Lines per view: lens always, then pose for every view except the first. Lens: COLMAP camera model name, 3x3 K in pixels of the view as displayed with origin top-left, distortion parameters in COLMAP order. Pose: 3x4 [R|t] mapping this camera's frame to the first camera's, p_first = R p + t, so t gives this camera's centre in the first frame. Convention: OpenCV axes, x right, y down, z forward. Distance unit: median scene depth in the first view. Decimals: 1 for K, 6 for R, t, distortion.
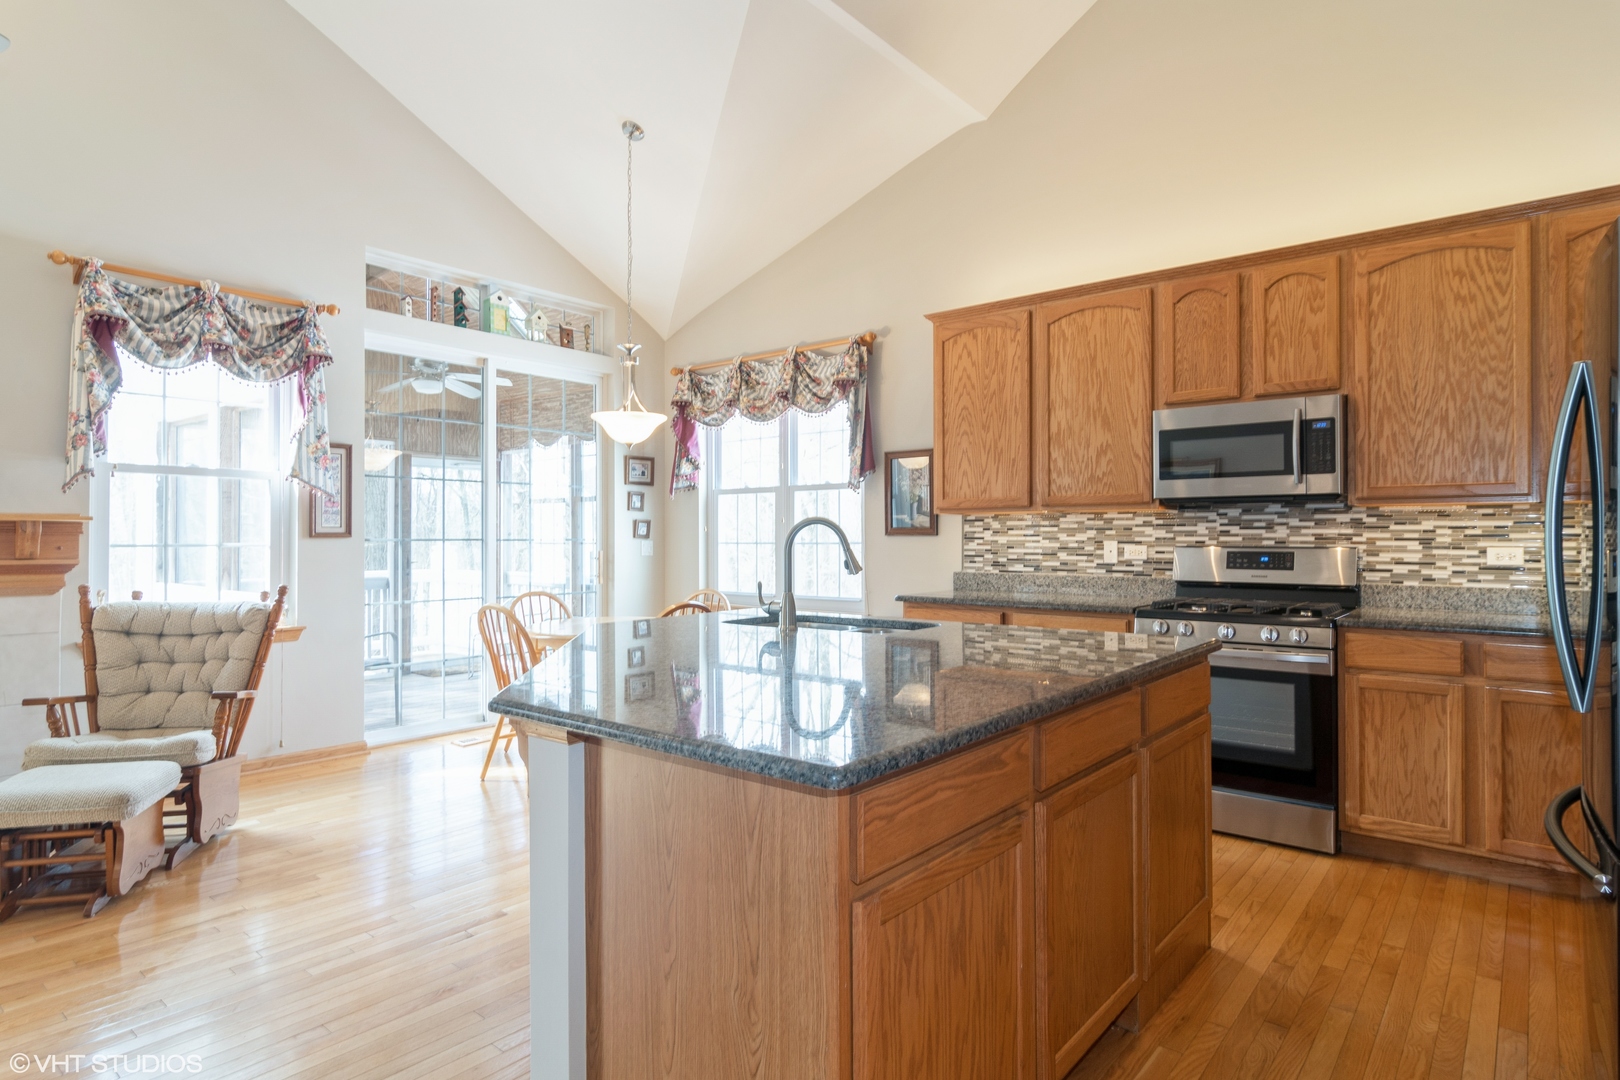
lens RADIAL K [[878.4, 0, 800.4], [0, 878.4, 535.1], [0, 0, 1]] dist [0.004121, -0.001857]
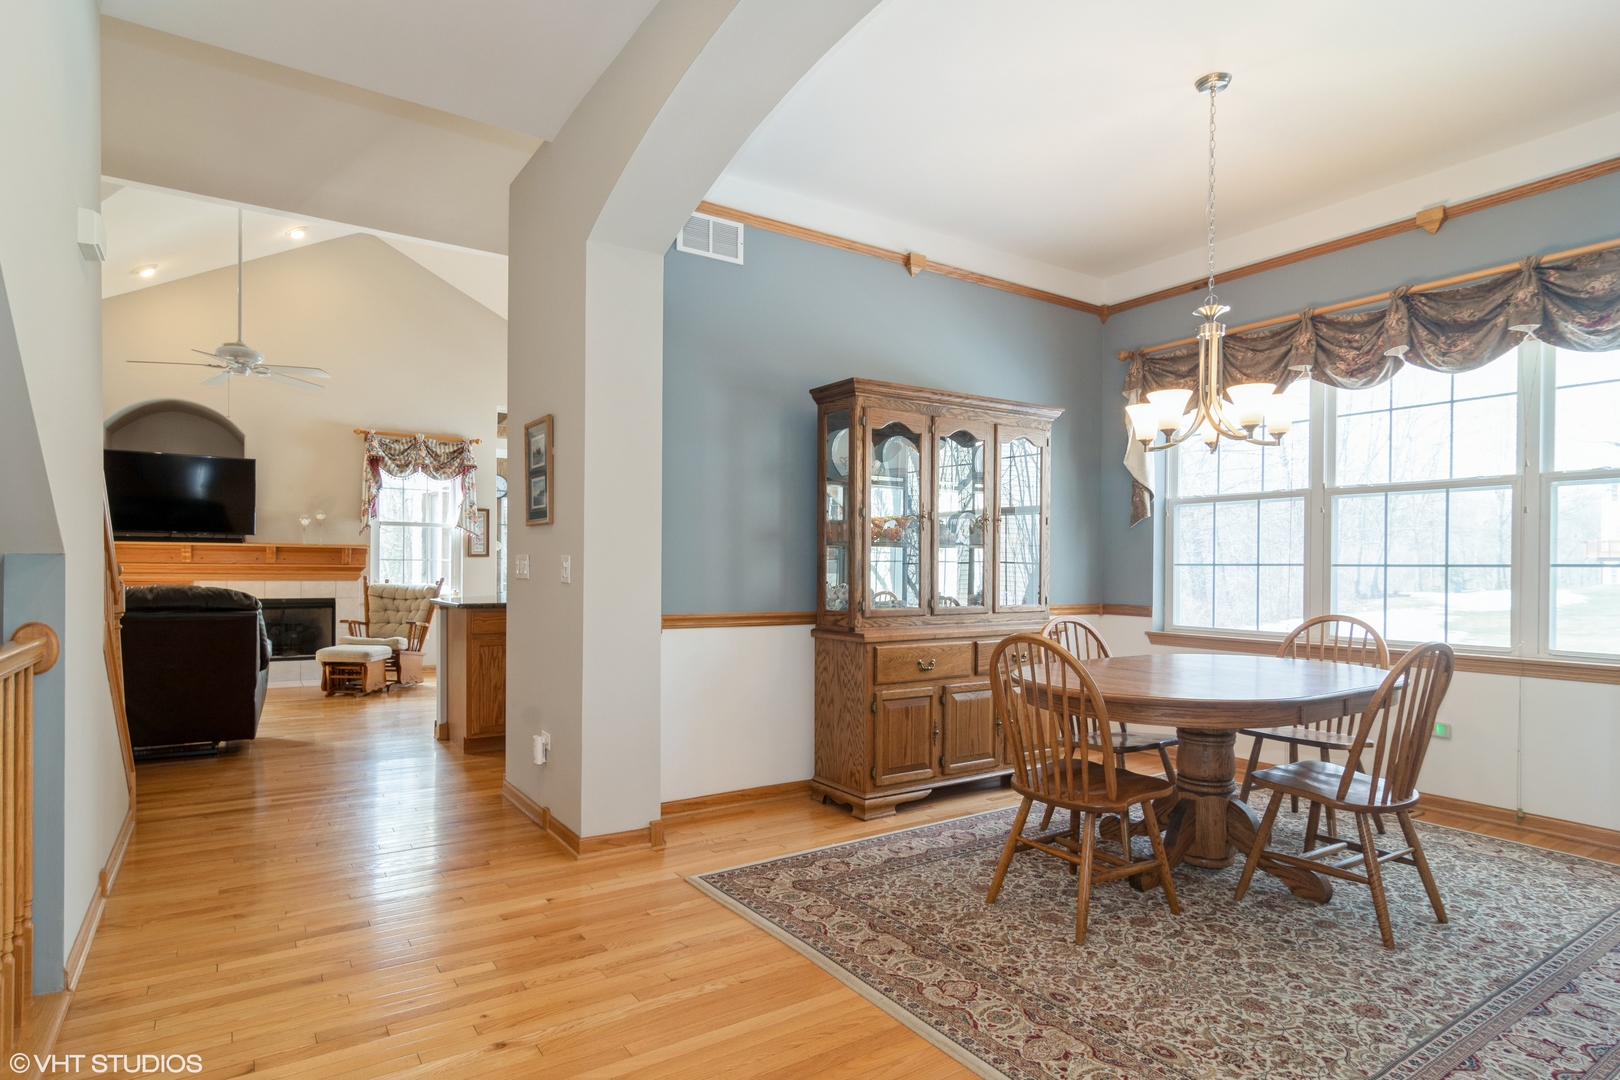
lens RADIAL K [[878.4, 0, 812.1], [0, 878.4, 575.0], [0, 0, 1]] dist [0.004121, -0.001857]
pose [[0.957330, 0.004417, -0.288963, 0.813349], [-0.002170, 0.999965, 0.008094, 0.028243], [0.288989, -0.007121, 0.957306, -0.724870]]
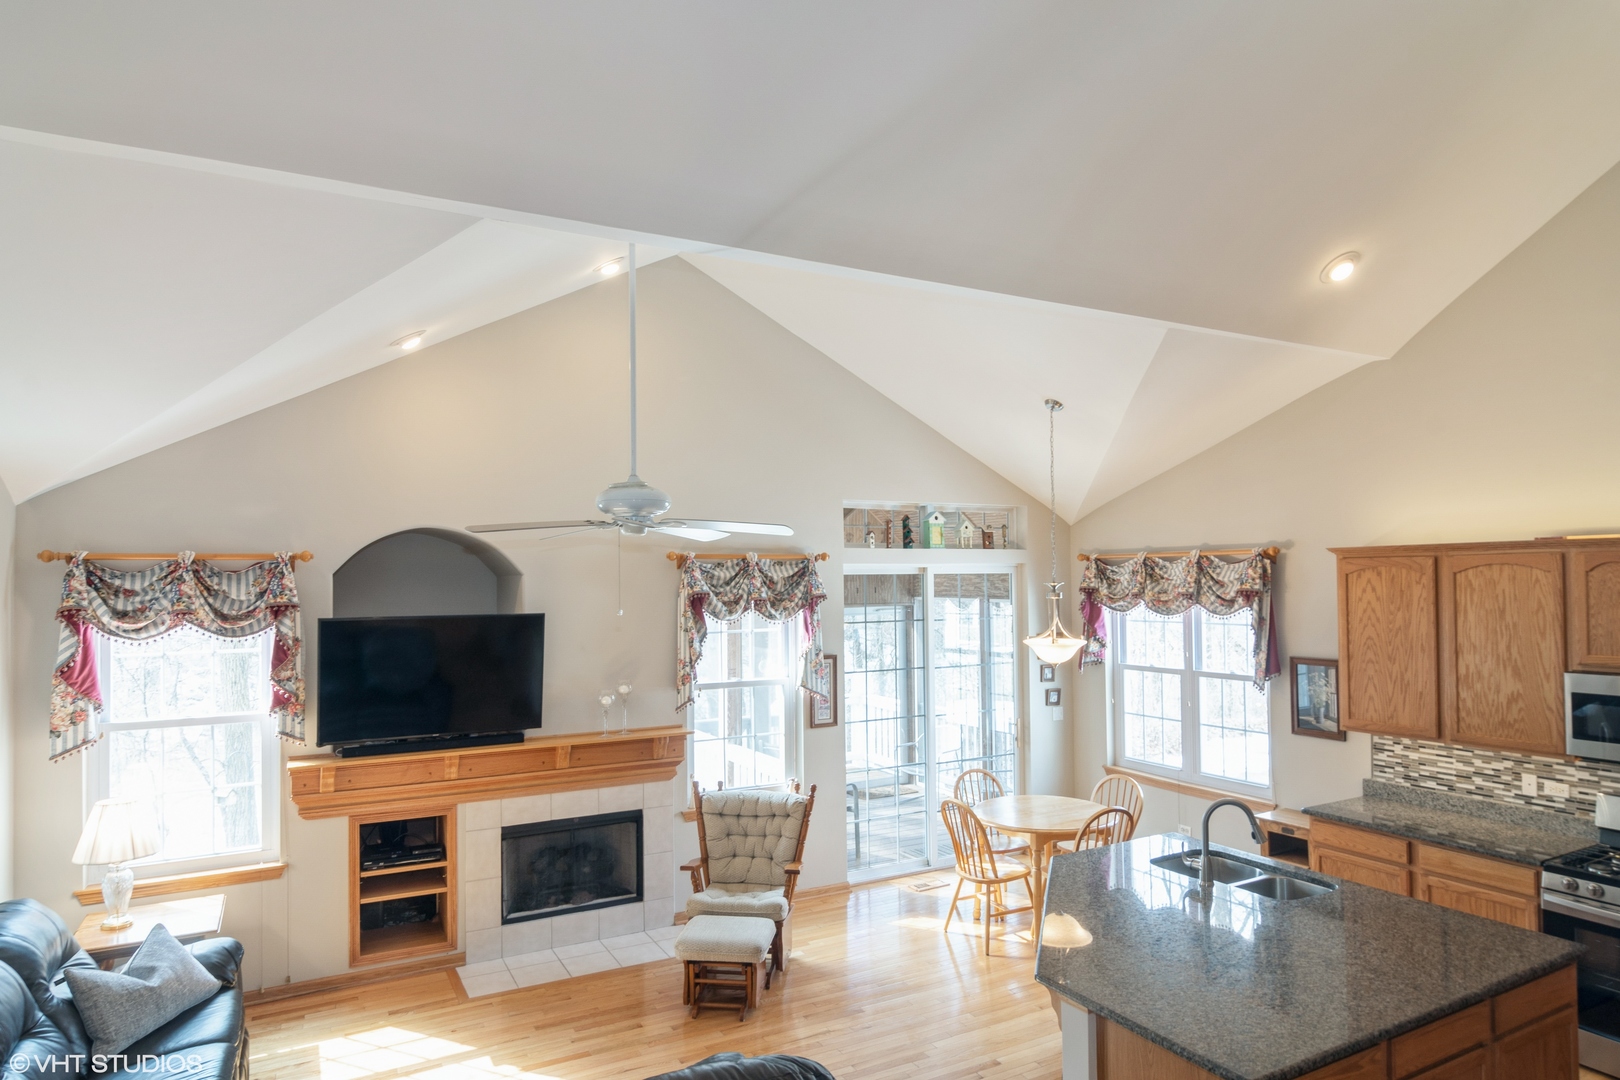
lens RADIAL K [[960.9, 0, 814.4], [0, 960.9, 571.3], [0, 0, 1]] dist [-0.003591, 0.000982]
pose [[0.930555, -0.015328, -0.365832, -0.018043], [0.014601, 0.999882, -0.004753, -0.244236], [0.365861, -0.000919, 0.930669, -0.378051]]
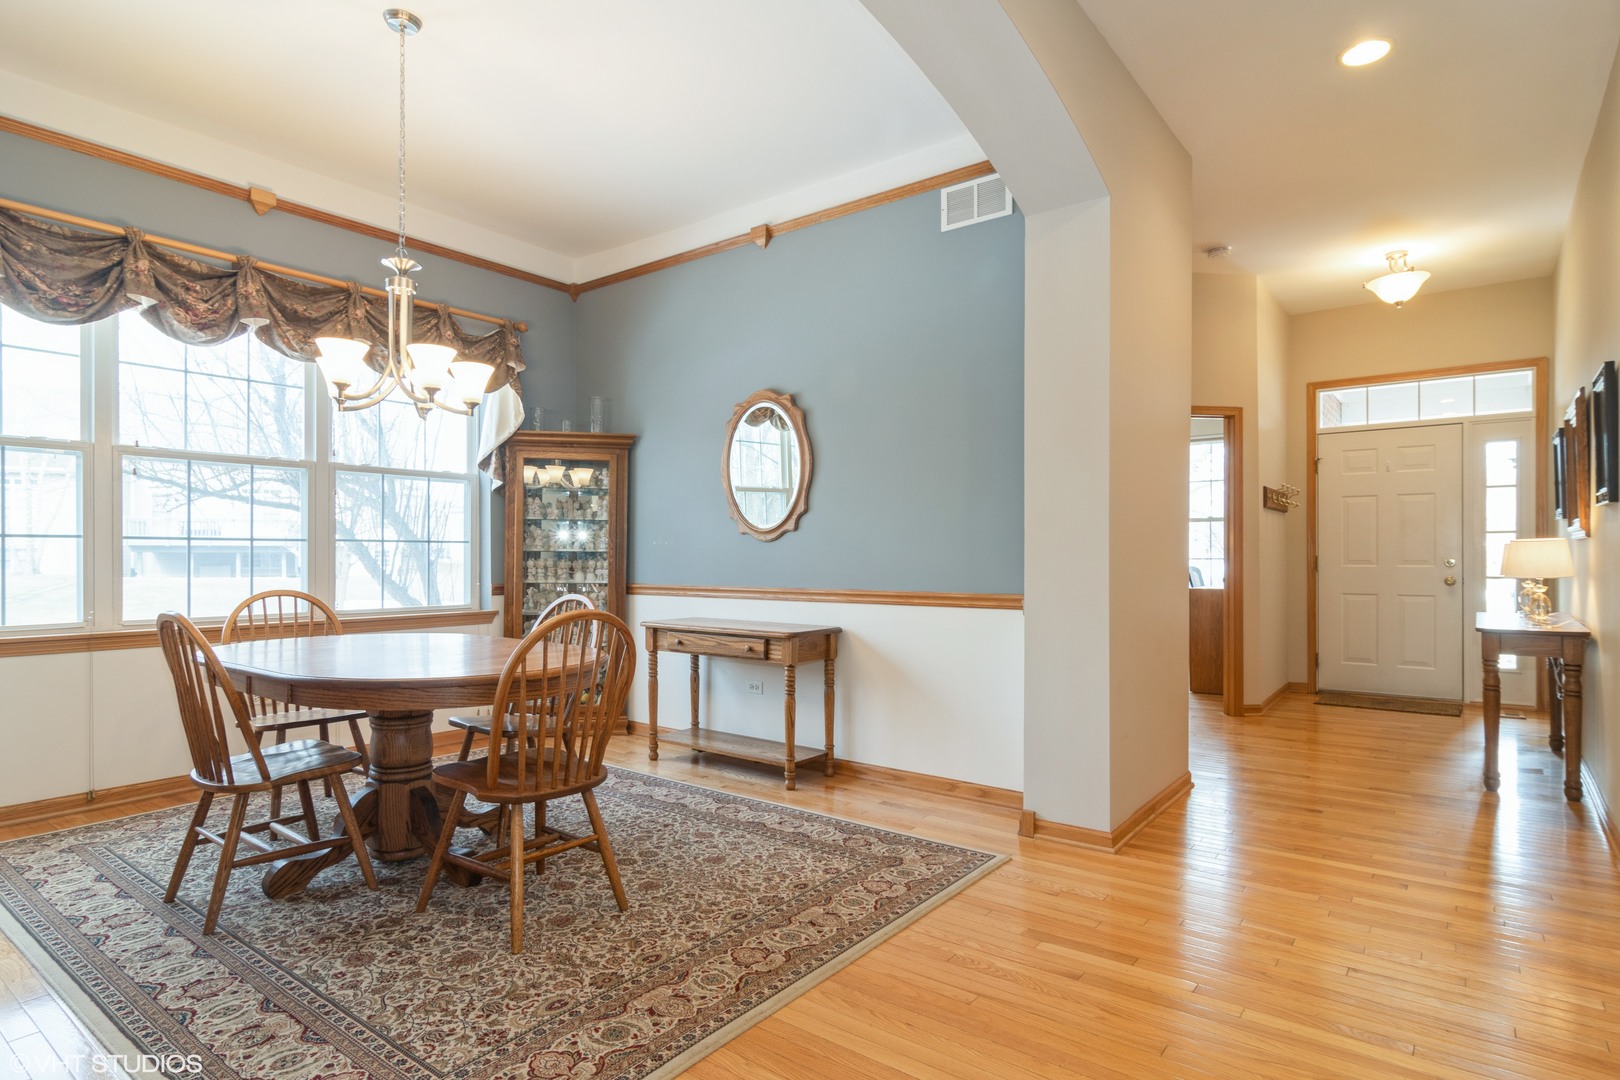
lens RADIAL K [[878.4, 0, 808.5], [0, 878.4, 532.7], [0, 0, 1]] dist [0.004121, -0.001857]
pose [[-0.025457, 0.012174, 0.999602, -2.284980], [-0.004201, 0.999916, -0.012284, 0.029949], [-0.999667, -0.004512, -0.025404, 1.854751]]
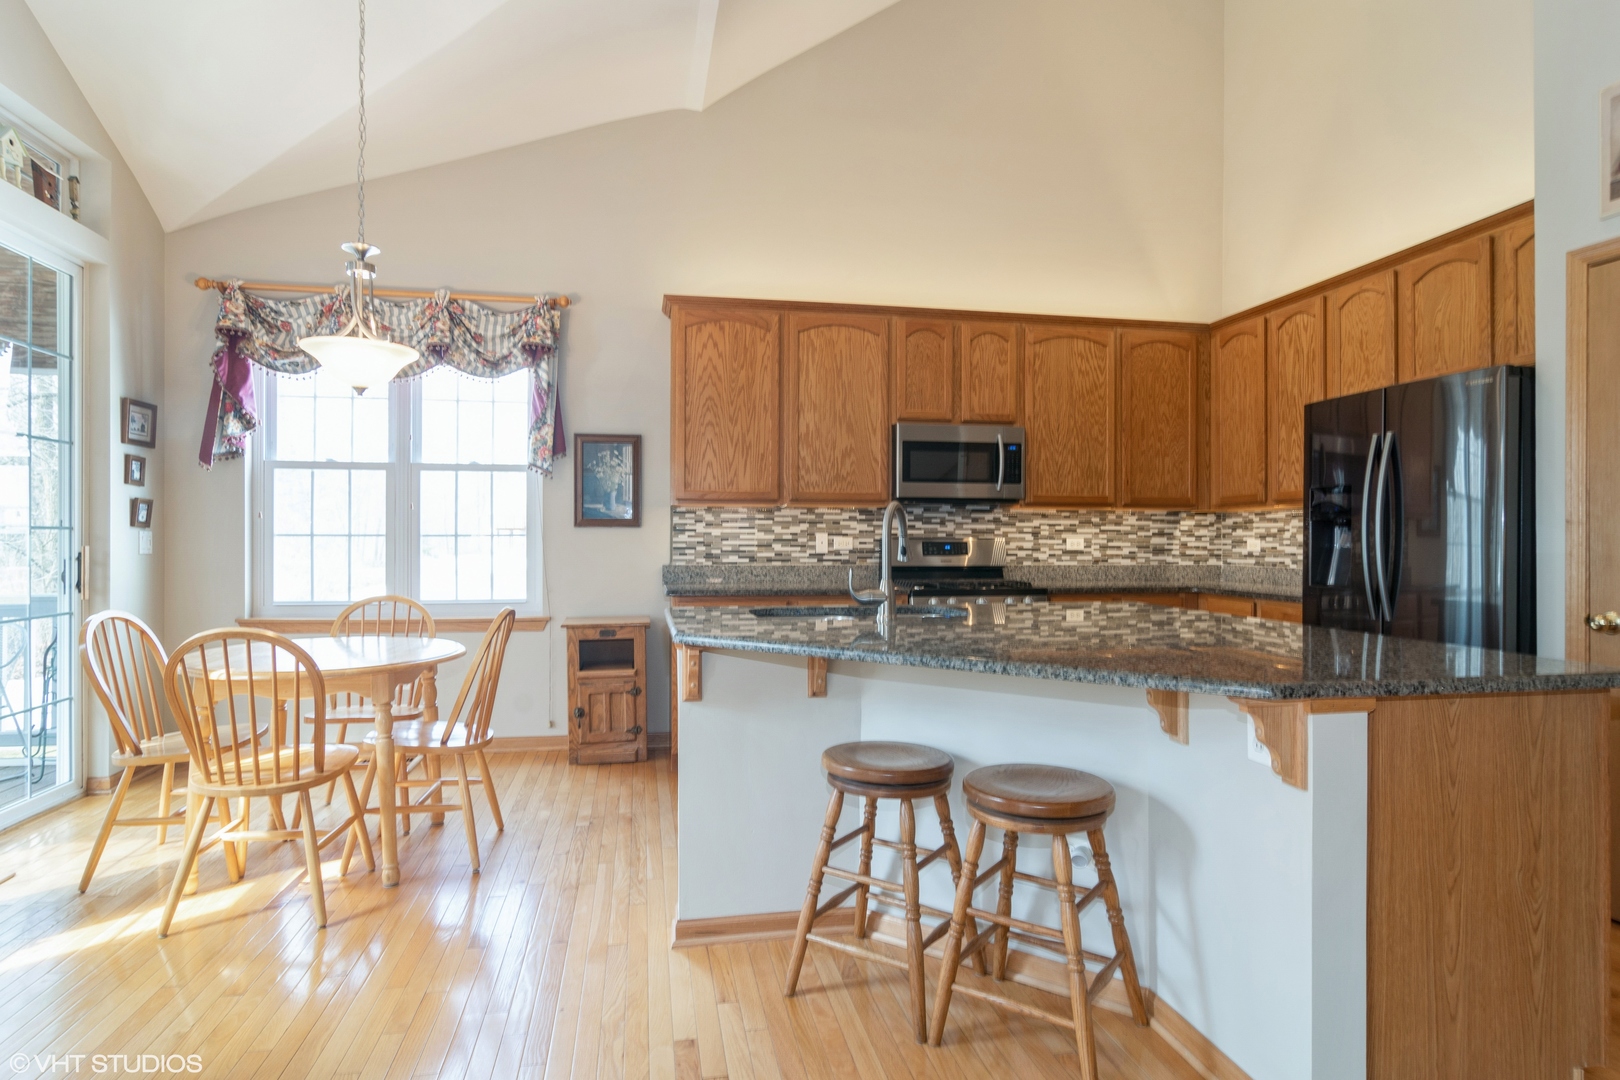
lens RADIAL K [[878.4, 0, 784.1], [0, 878.4, 539.2], [0, 0, 1]] dist [0.004121, -0.001857]
pose [[0.645285, 0.003584, 0.763933, -0.542823], [-0.005536, 0.999985, -0.000015, 0.014566], [-0.763922, -0.004219, 0.645295, 0.312469]]
